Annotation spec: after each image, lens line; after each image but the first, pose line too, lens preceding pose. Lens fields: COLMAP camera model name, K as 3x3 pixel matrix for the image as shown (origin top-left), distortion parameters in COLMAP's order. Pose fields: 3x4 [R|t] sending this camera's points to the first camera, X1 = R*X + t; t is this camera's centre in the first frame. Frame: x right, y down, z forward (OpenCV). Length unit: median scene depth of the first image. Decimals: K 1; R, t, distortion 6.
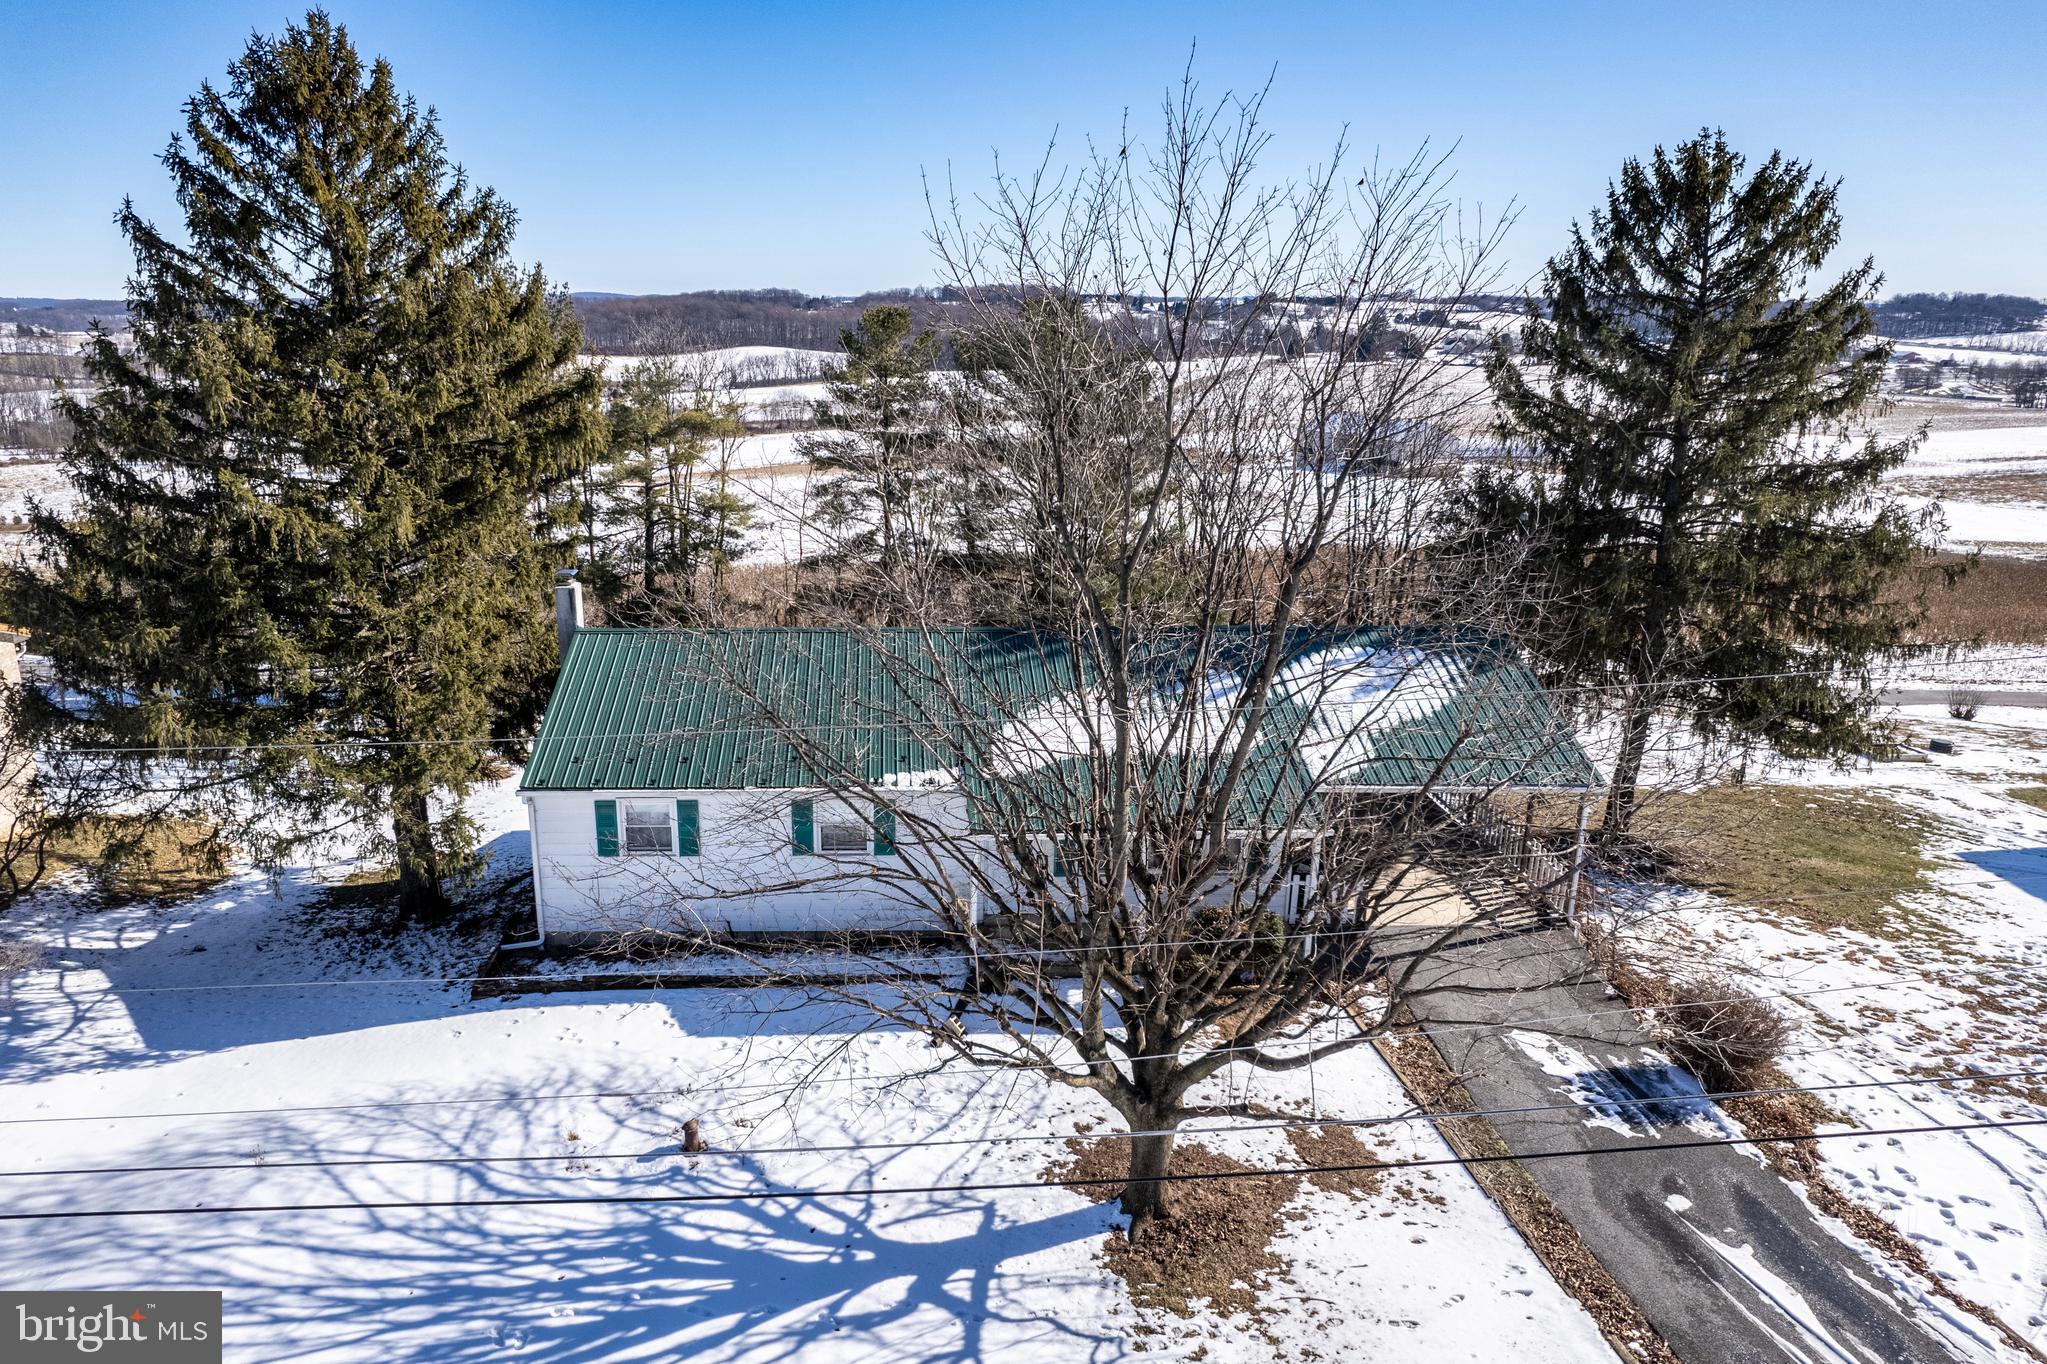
lens RADIAL K [[1380.1, 0, 891.3], [0, 1380.1, 680.3], [0, 0, 1]] dist [-0.088038, 0.075244]
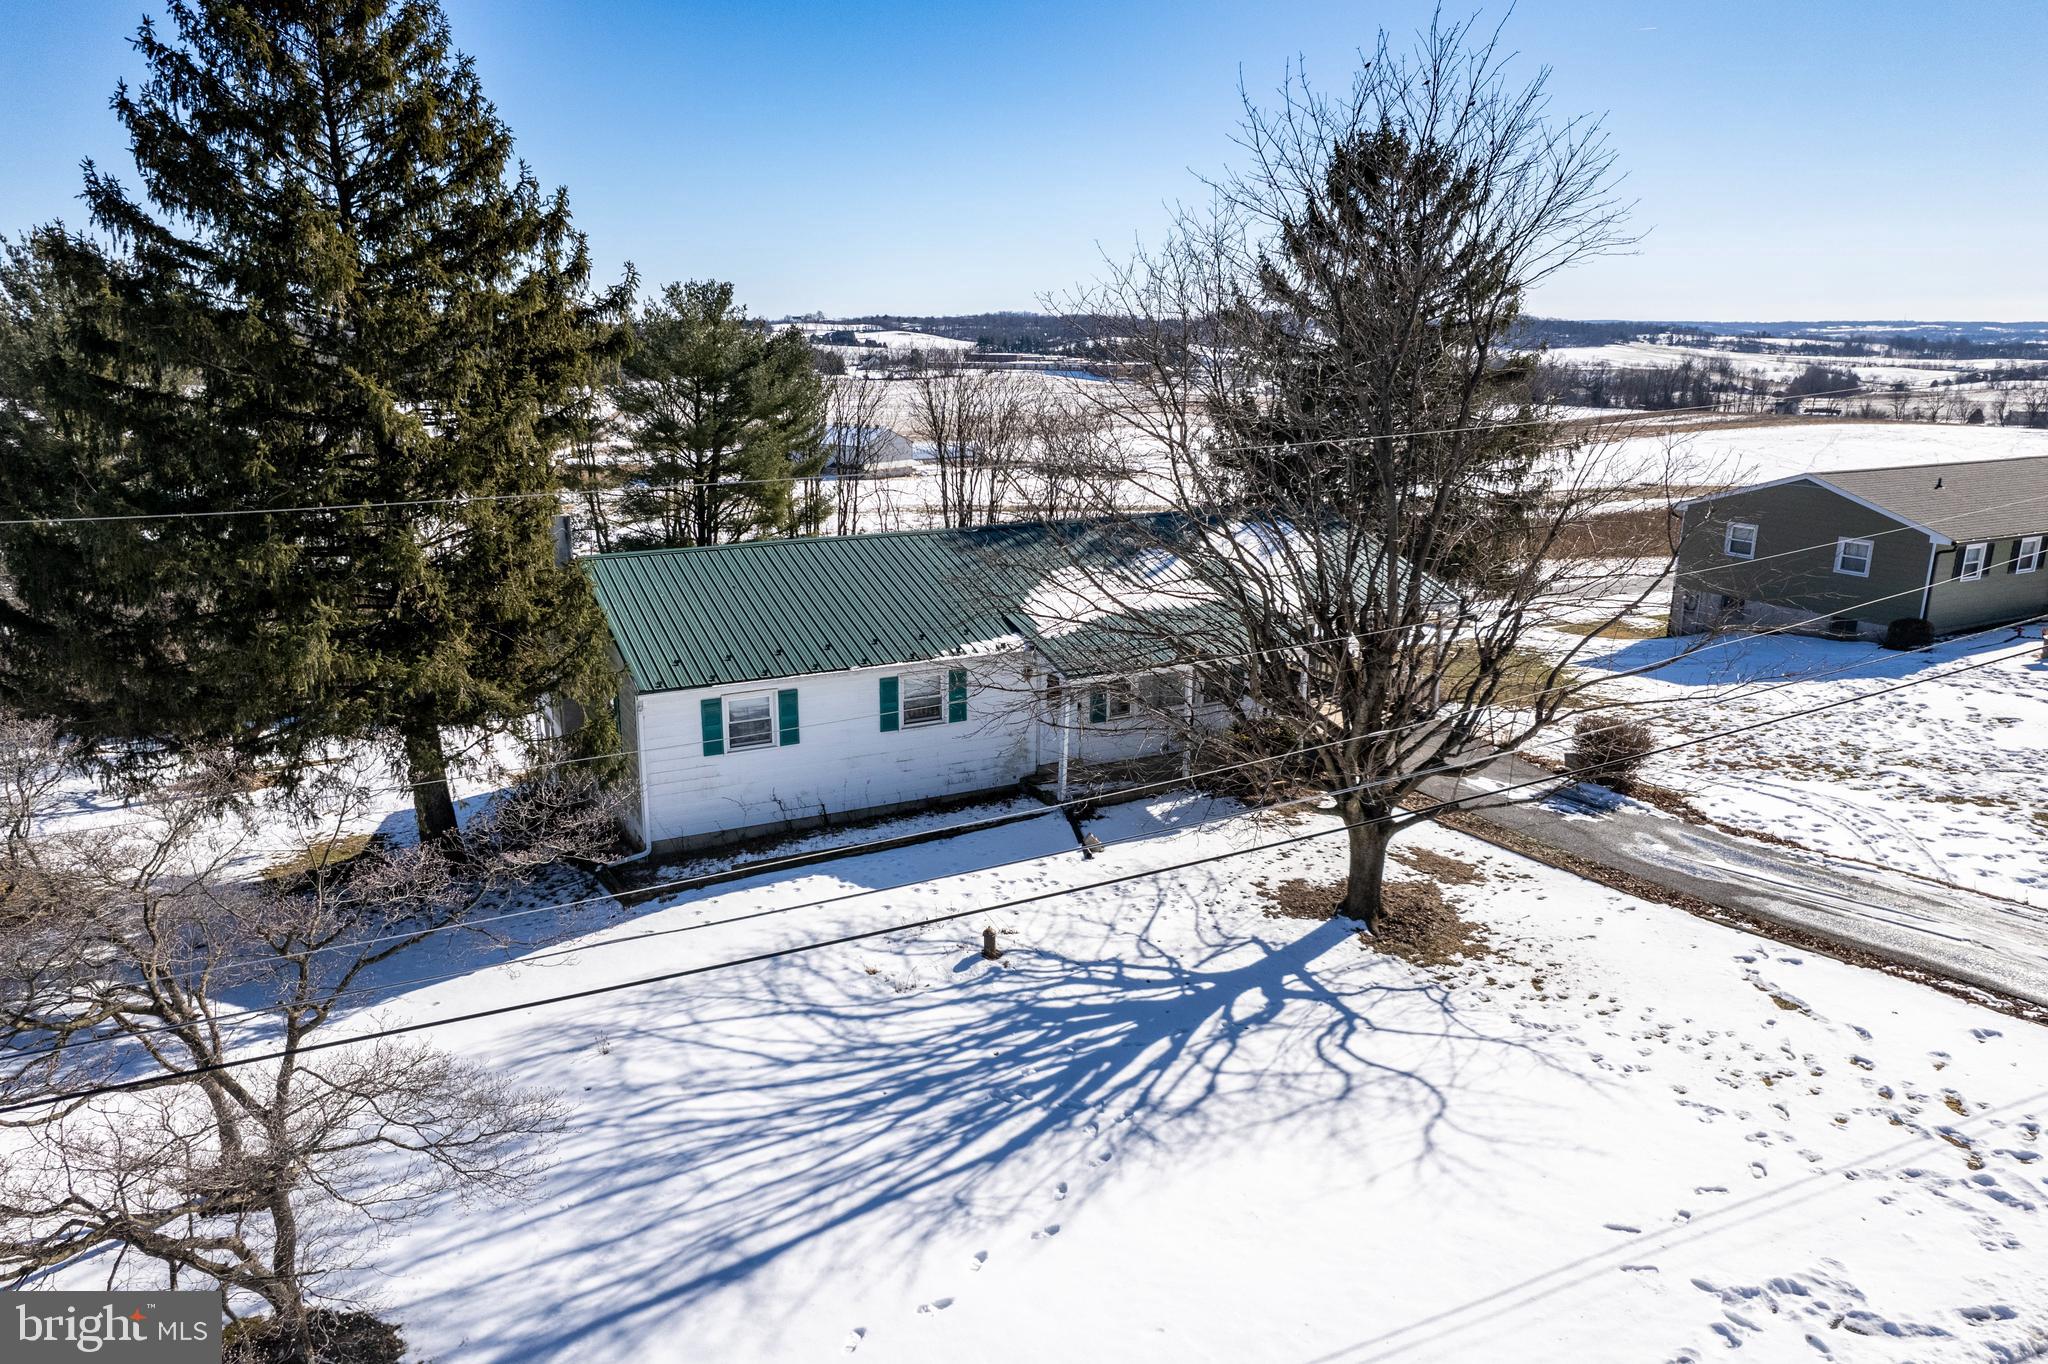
lens RADIAL K [[1380.8, 0, 891.7], [0, 1380.8, 680.3], [0, 0, 1]] dist [-0.088038, 0.075244]
pose [[0.918639, -0.106562, 0.380456, -0.485075], [0.113924, 0.993484, 0.003186, 0.087327], [-0.378316, 0.040416, 0.924794, -0.003627]]
